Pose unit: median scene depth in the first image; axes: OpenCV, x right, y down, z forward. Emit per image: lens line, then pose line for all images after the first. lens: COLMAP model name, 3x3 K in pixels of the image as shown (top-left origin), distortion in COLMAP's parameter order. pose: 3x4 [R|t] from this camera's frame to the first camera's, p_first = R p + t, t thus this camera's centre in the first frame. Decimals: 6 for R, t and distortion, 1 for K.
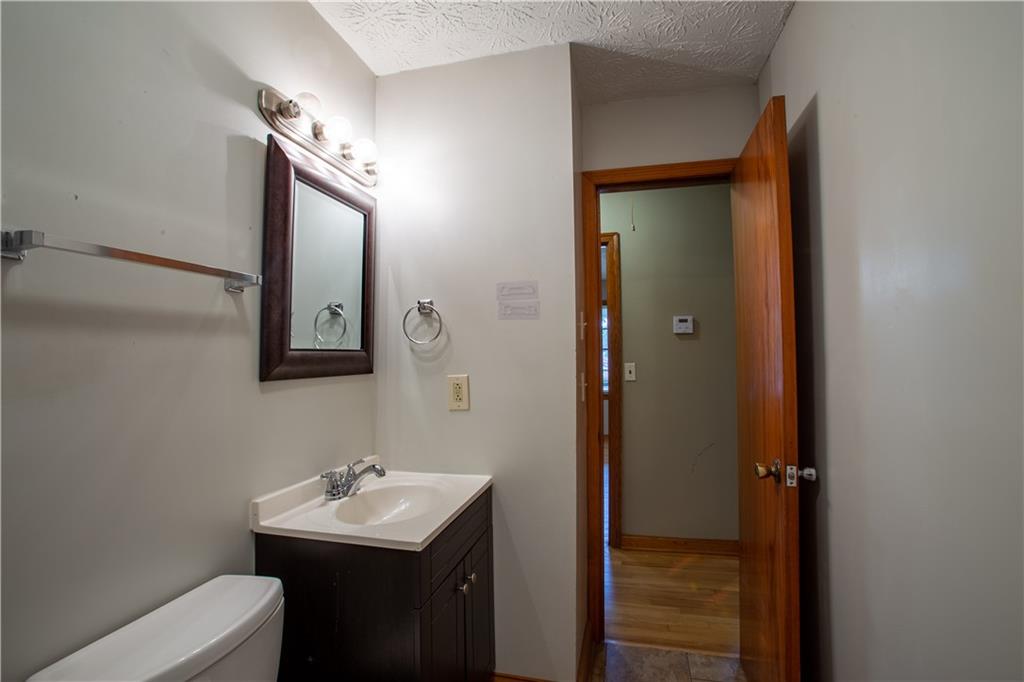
lens RADIAL K [[468.5, 0, 509.0], [0, 468.5, 339.0], [0, 0, 1]] dist [-0.073798, 0.027732]
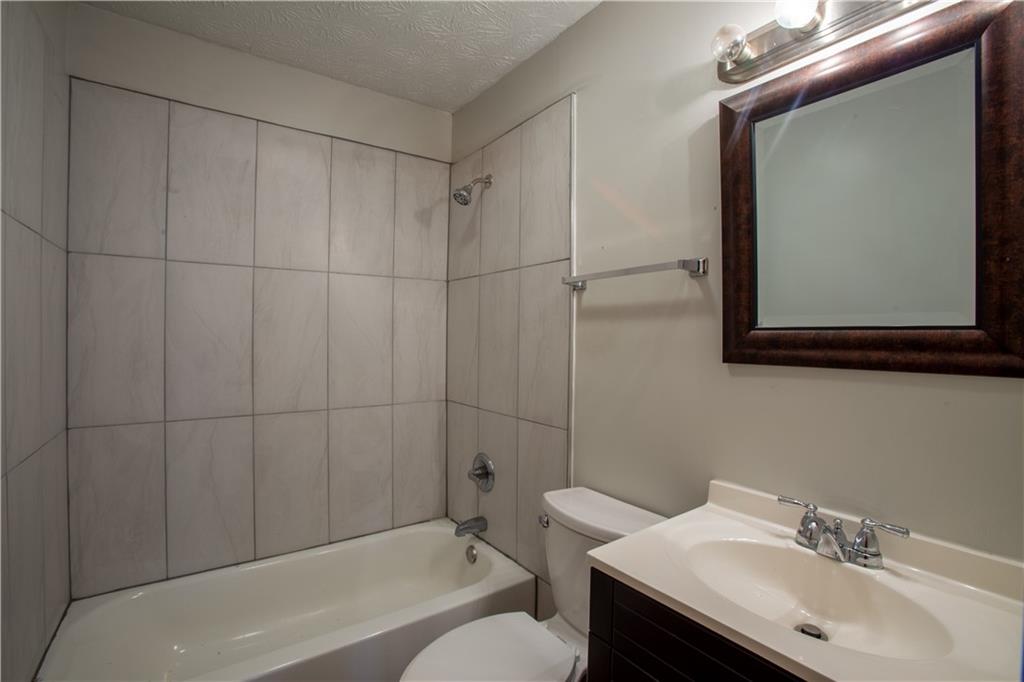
lens RADIAL K [[468.5, 0, 509.0], [0, 468.5, 339.0], [0, 0, 1]] dist [-0.073798, 0.027732]
pose [[-0.651922, 0.004642, -0.758272, 0.480127], [0.021913, 0.999679, -0.012720, 0.044847], [0.757970, -0.024908, -0.651814, 1.268621]]
